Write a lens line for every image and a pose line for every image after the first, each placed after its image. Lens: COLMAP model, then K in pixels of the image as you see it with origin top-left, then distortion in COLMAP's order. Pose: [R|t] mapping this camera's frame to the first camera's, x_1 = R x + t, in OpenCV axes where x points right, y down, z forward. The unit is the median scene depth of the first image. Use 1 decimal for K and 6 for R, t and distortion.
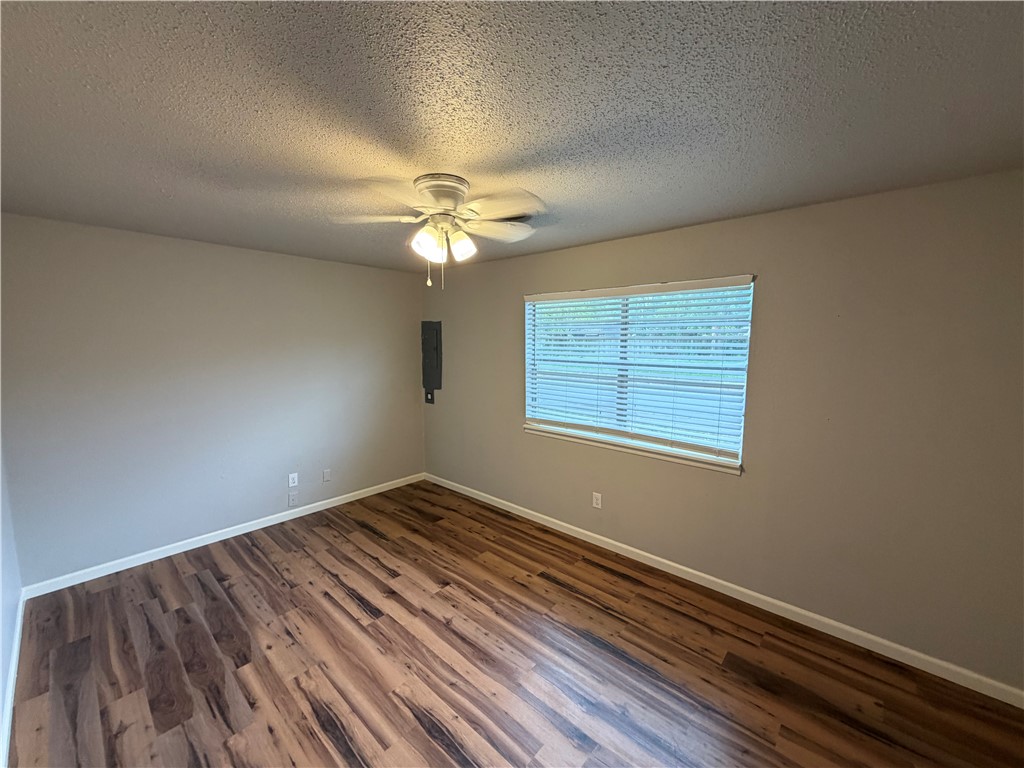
lens RADIAL K [[405.2, 0, 512.4], [0, 405.2, 388.7], [0, 0, 1]] dist [0.000371, 0.000494]
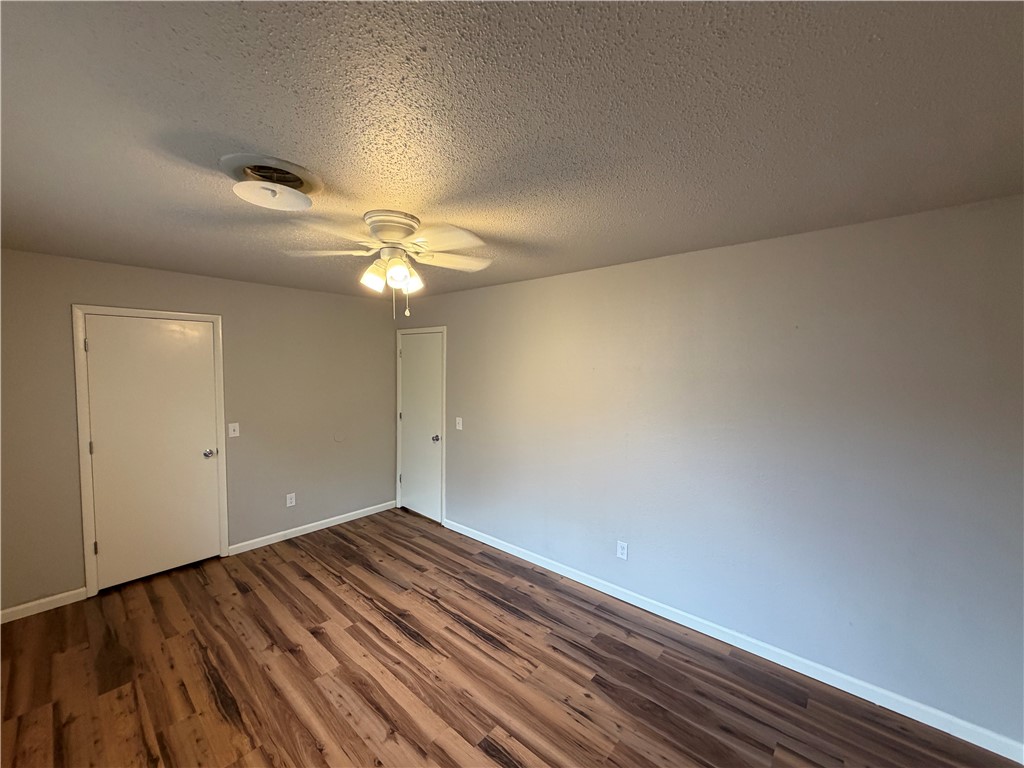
lens RADIAL K [[405.2, 0, 511.3], [0, 405.2, 384.0], [0, 0, 1]] dist [0.000371, 0.000494]
pose [[-0.999917, -0.006795, -0.010971, -0.425448], [-0.008585, 0.984989, 0.172405, -0.244874], [0.009635, 0.172485, -0.984965, 1.882039]]
